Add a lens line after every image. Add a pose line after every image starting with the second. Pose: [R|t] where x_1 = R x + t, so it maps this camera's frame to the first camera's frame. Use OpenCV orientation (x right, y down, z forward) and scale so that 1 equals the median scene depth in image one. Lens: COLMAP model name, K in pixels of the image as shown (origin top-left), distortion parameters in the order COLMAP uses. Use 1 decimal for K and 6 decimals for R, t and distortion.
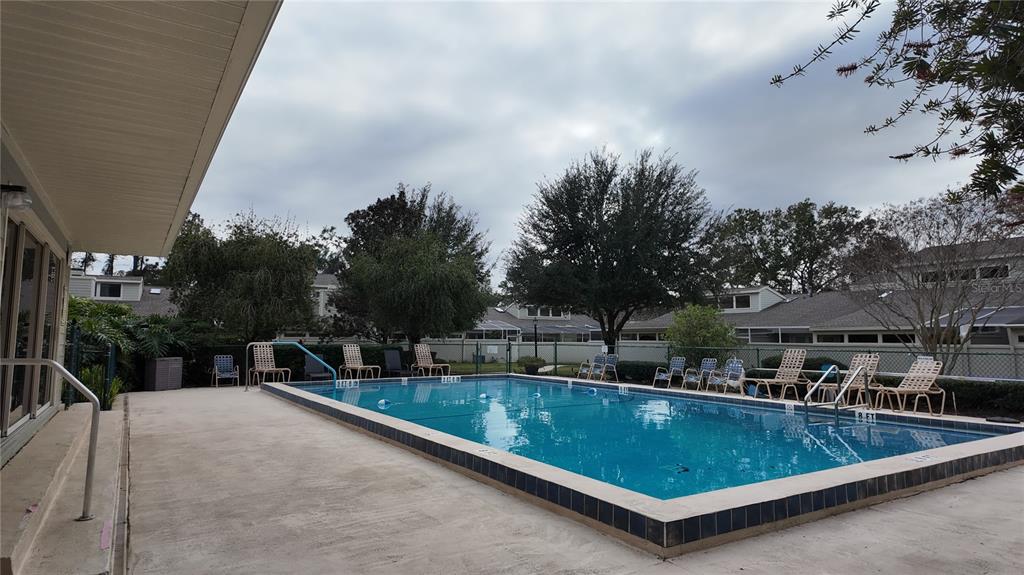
lens RADIAL K [[600.2, 0, 510.2], [0, 600.2, 284.6], [0, 0, 1]] dist [0.036109, -0.036582]
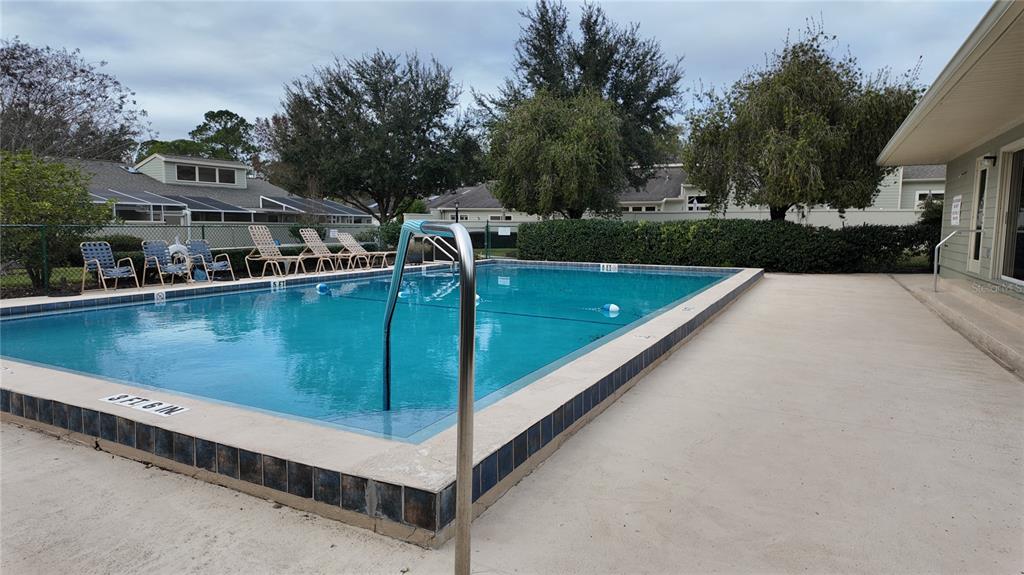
lens RADIAL K [[600.2, 0, 514.4], [0, 600.2, 285.1], [0, 0, 1]] dist [0.036109, -0.036582]
pose [[-0.503023, -0.104046, 0.857987, -0.738067], [-0.096313, 0.993292, 0.063987, 0.110501], [-0.858890, -0.050448, -0.509670, 1.353576]]
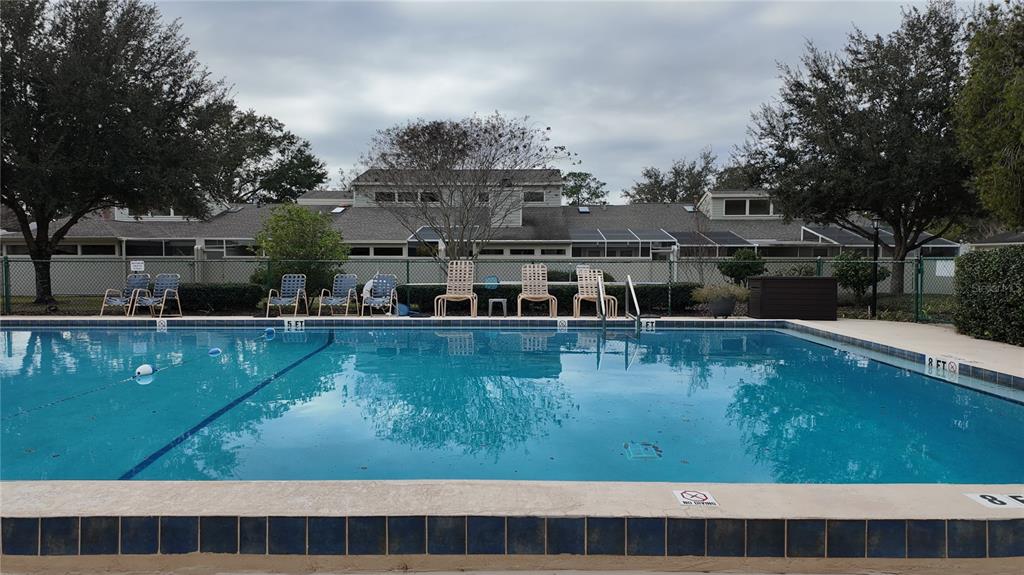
lens RADIAL K [[600.2, 0, 511.6], [0, 600.2, 289.8], [0, 0, 1]] dist [0.036109, -0.036582]
pose [[0.545727, -0.057122, 0.836014, -0.092271], [-0.071307, 0.990889, 0.114251, 0.011814], [-0.834924, -0.121964, 0.536682, 0.140944]]
